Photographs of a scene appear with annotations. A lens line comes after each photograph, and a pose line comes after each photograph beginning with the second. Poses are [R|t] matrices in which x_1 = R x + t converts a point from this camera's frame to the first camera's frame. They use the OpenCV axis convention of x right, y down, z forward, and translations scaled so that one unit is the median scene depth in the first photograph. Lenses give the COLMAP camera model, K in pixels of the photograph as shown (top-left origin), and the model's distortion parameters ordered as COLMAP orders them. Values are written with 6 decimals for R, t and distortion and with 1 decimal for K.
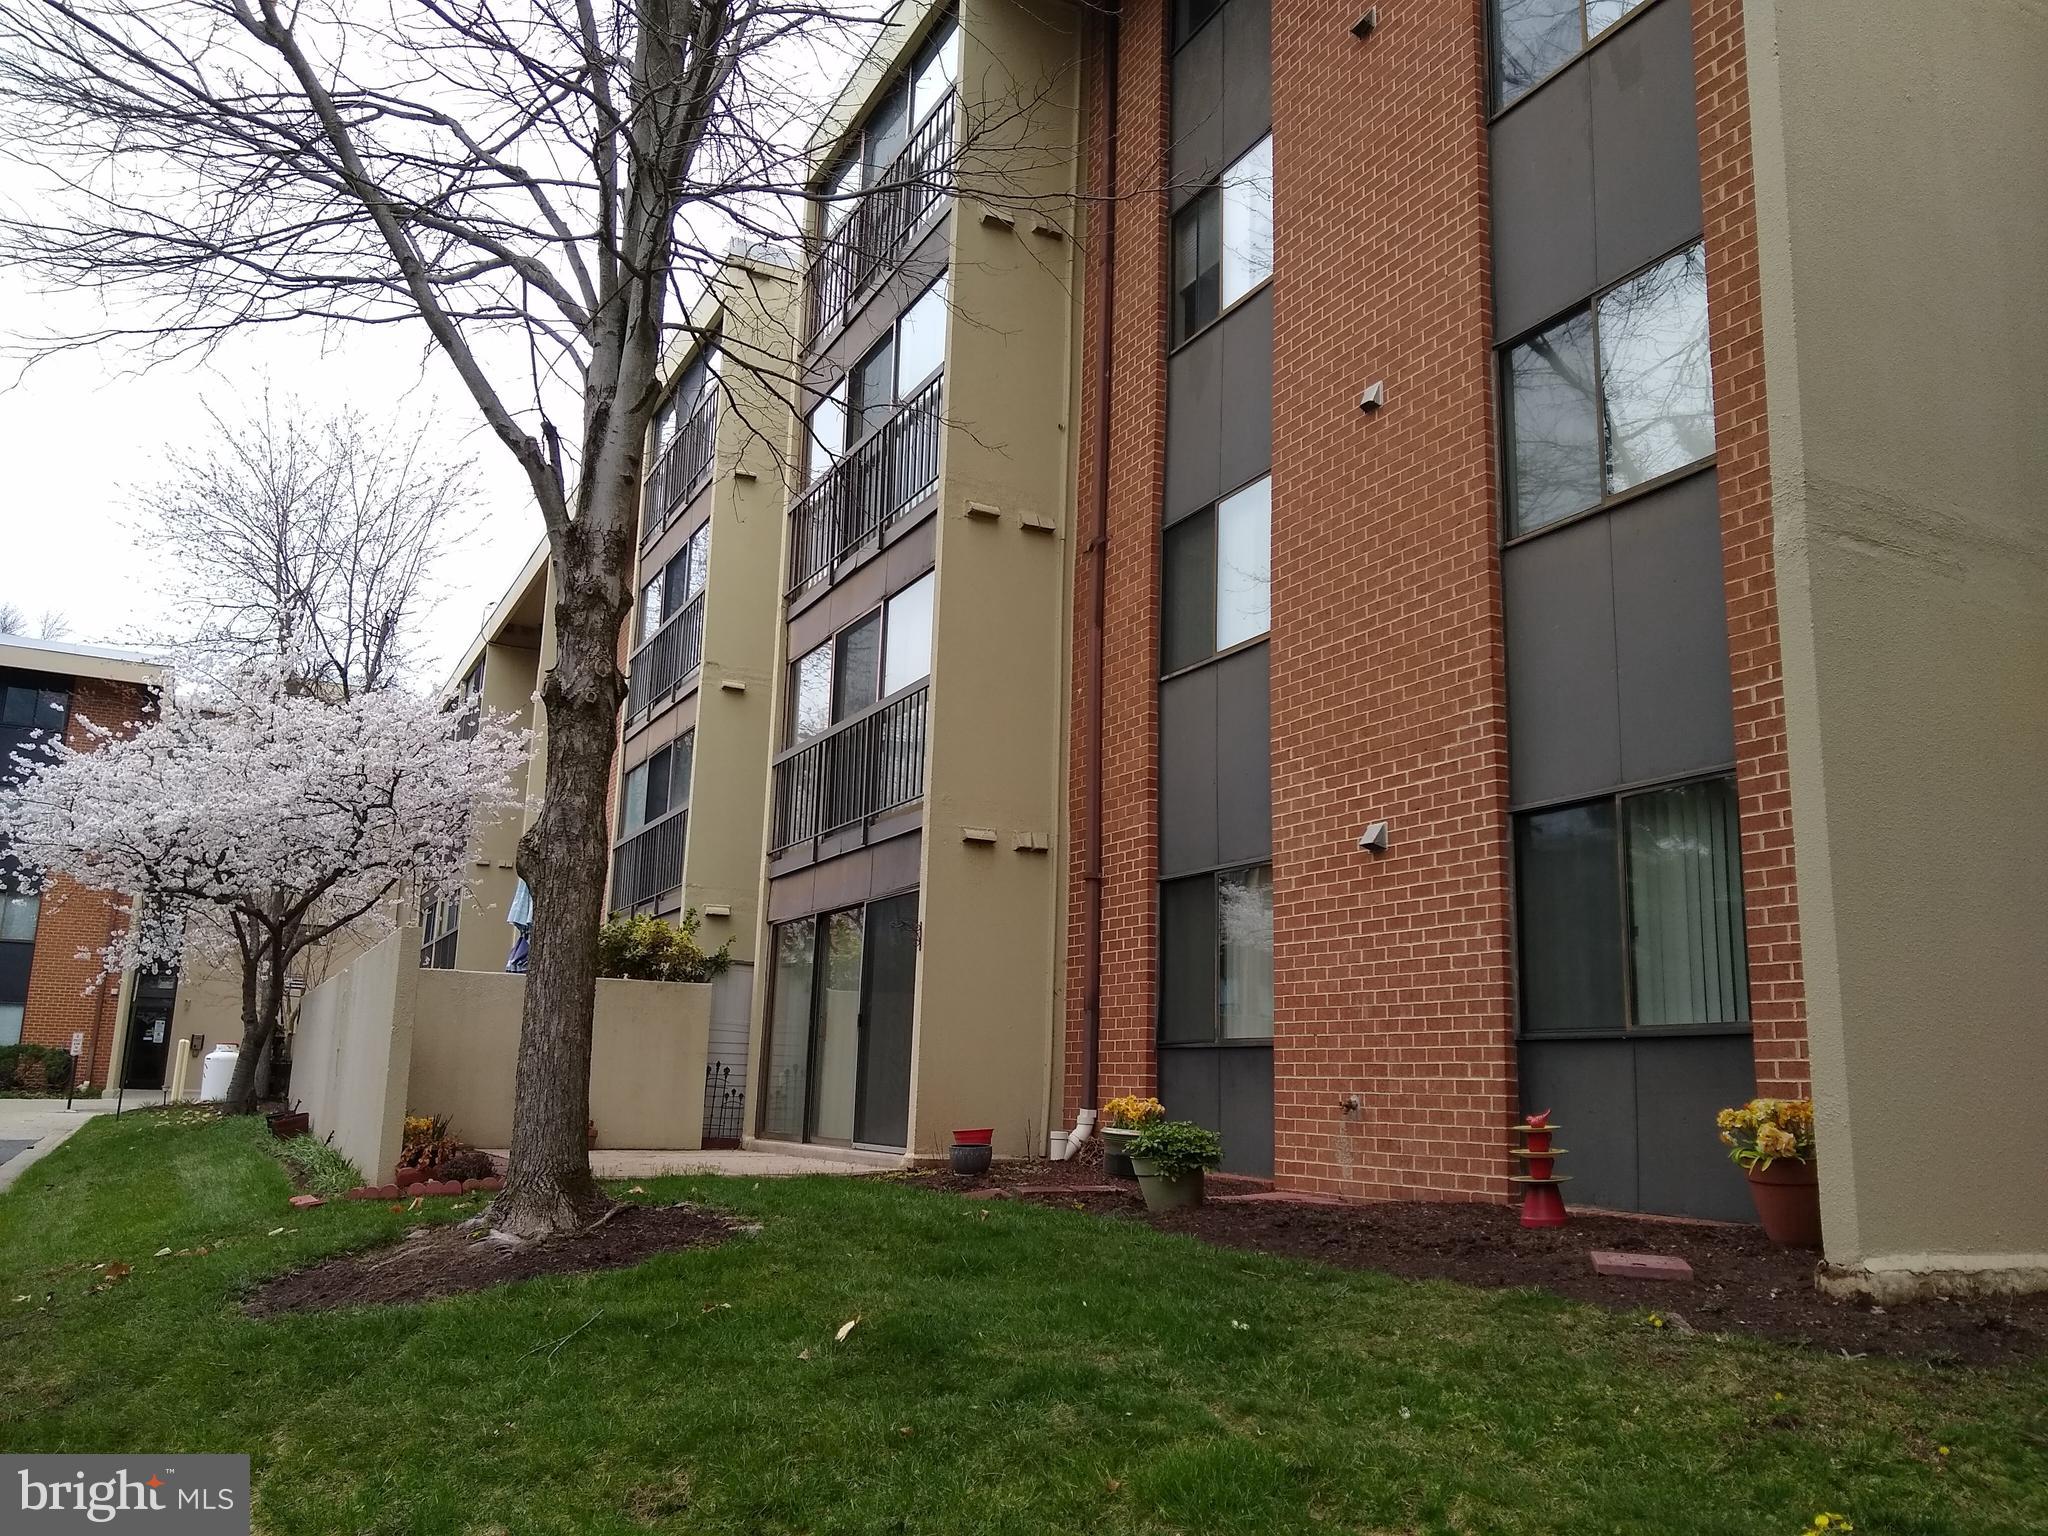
lens RADIAL K [[1600.0, 0, 1024.0], [0, 1600.0, 768.0], [0, 0, 1]] dist [-0.007293, -0.011292]
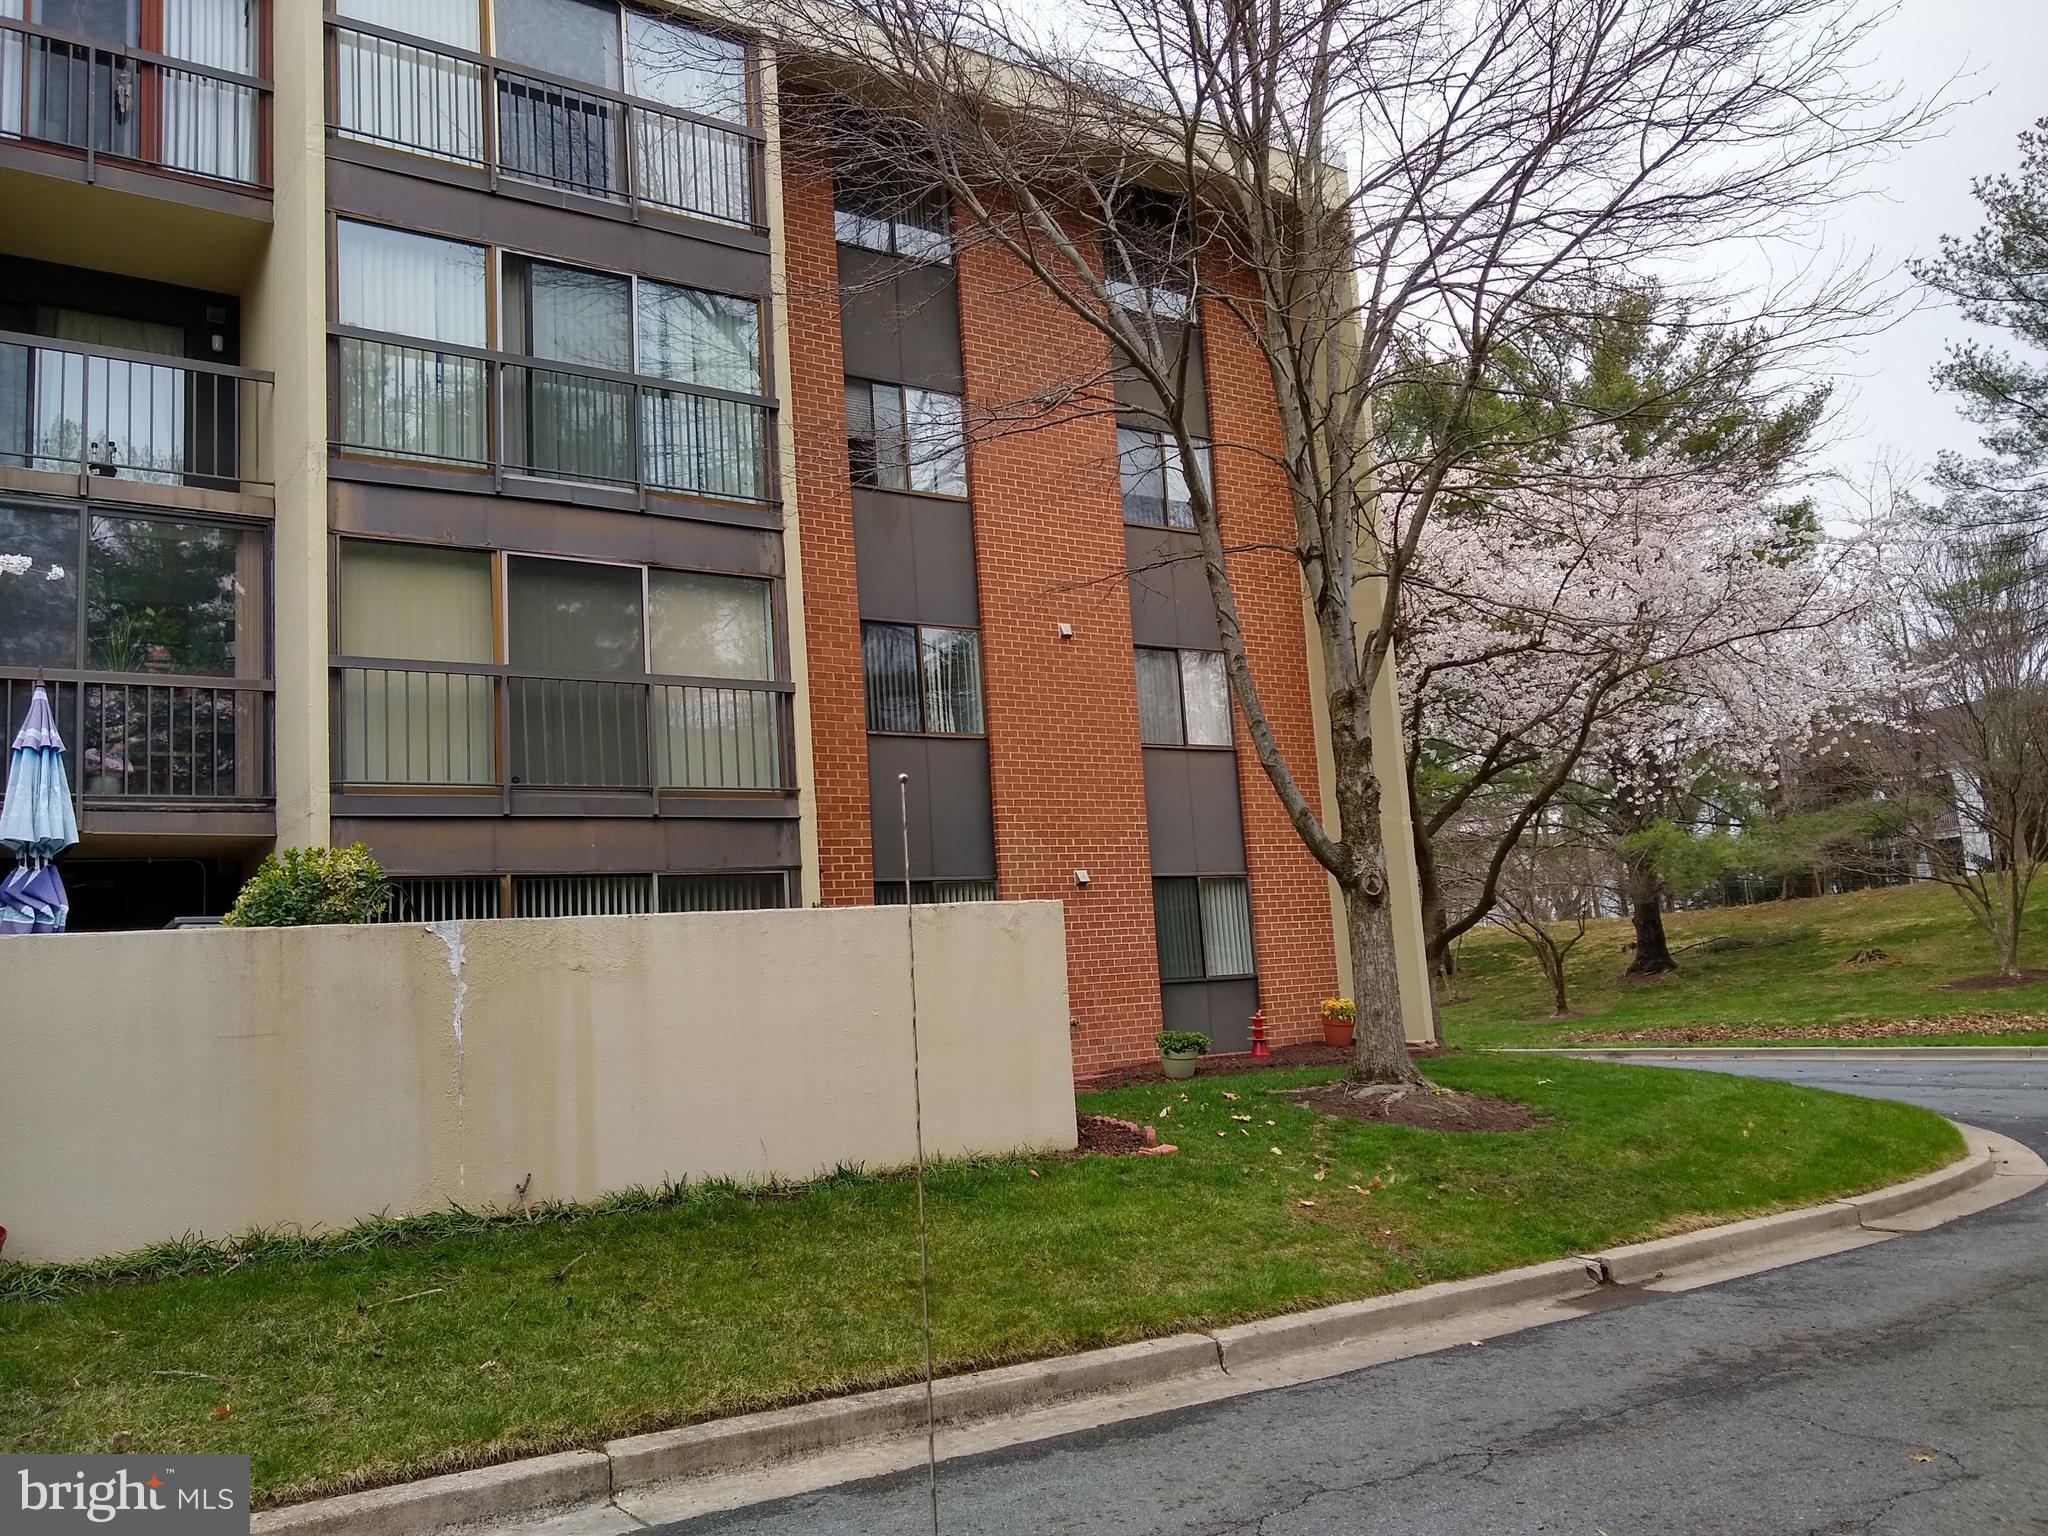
lens RADIAL K [[1584.9, 0, 1024.0], [0, 1584.9, 768.0], [0, 0, 1]] dist [0.129541, -0.001645]
pose [[-0.110660, 0.122610, 0.986266, -1.603258], [-0.134681, 0.981357, -0.137111, 0.179748], [-0.984691, -0.148004, -0.092083, 1.255182]]
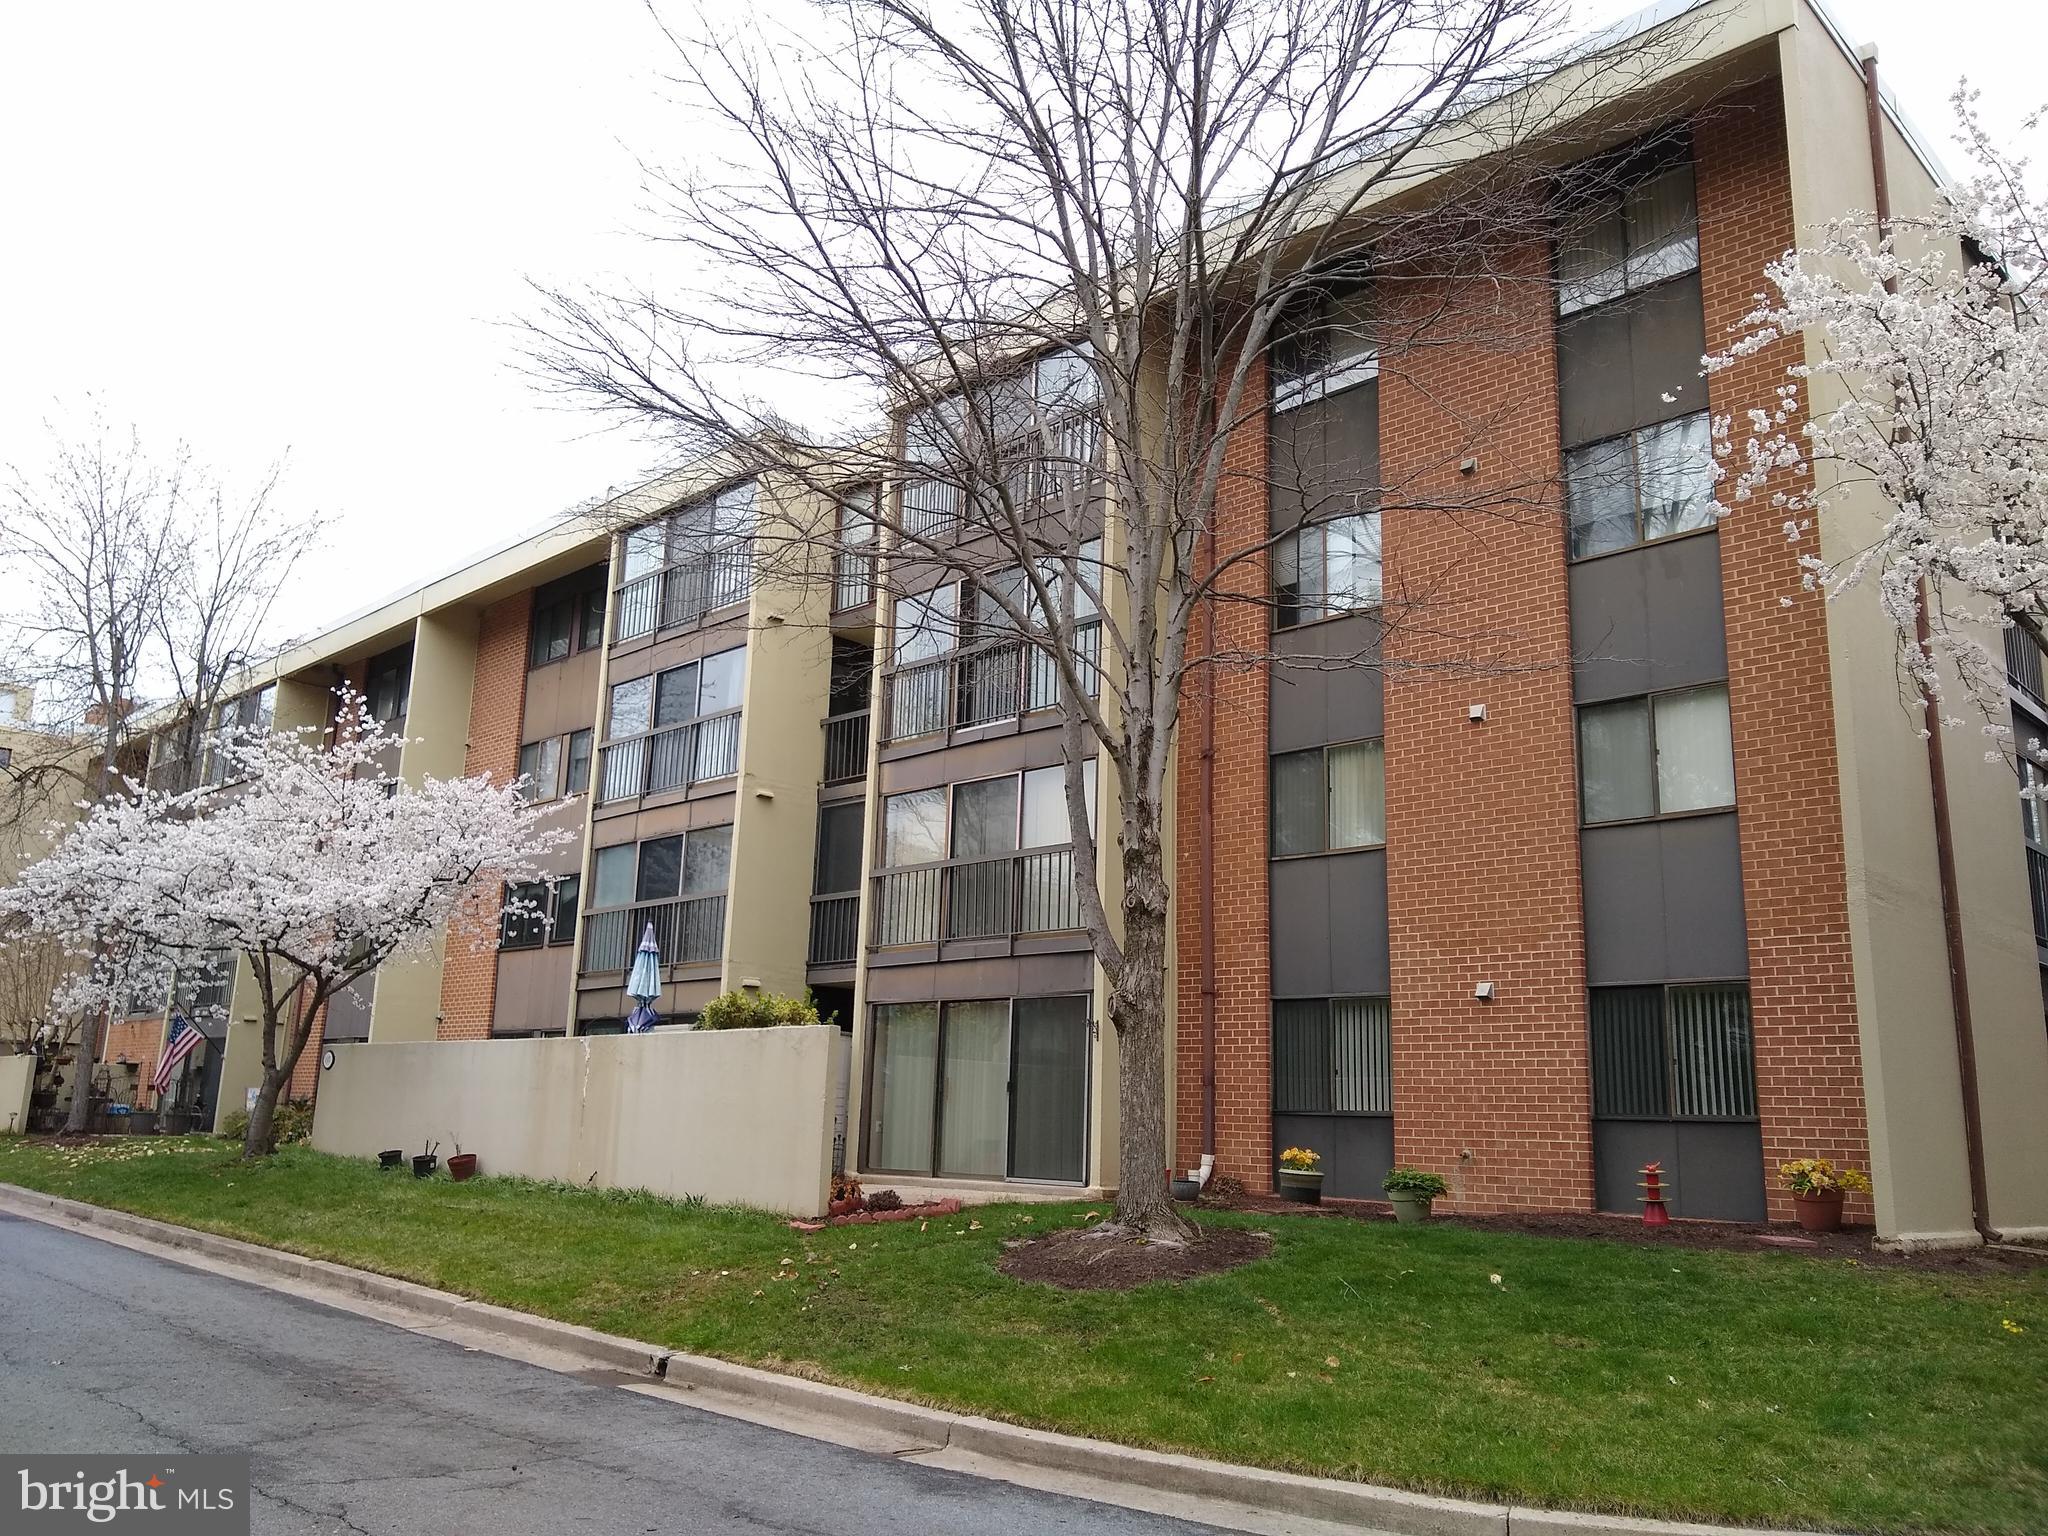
lens RADIAL K [[1600.0, 0, 1024.0], [0, 1600.0, 768.0], [0, 0, 1]] dist [-0.007293, -0.011292]
pose [[0.947332, 0.069528, 0.312614, -0.754903], [-0.066789, 0.997577, -0.019475, -0.121484], [-0.313211, -0.002430, 0.949681, -0.407051]]
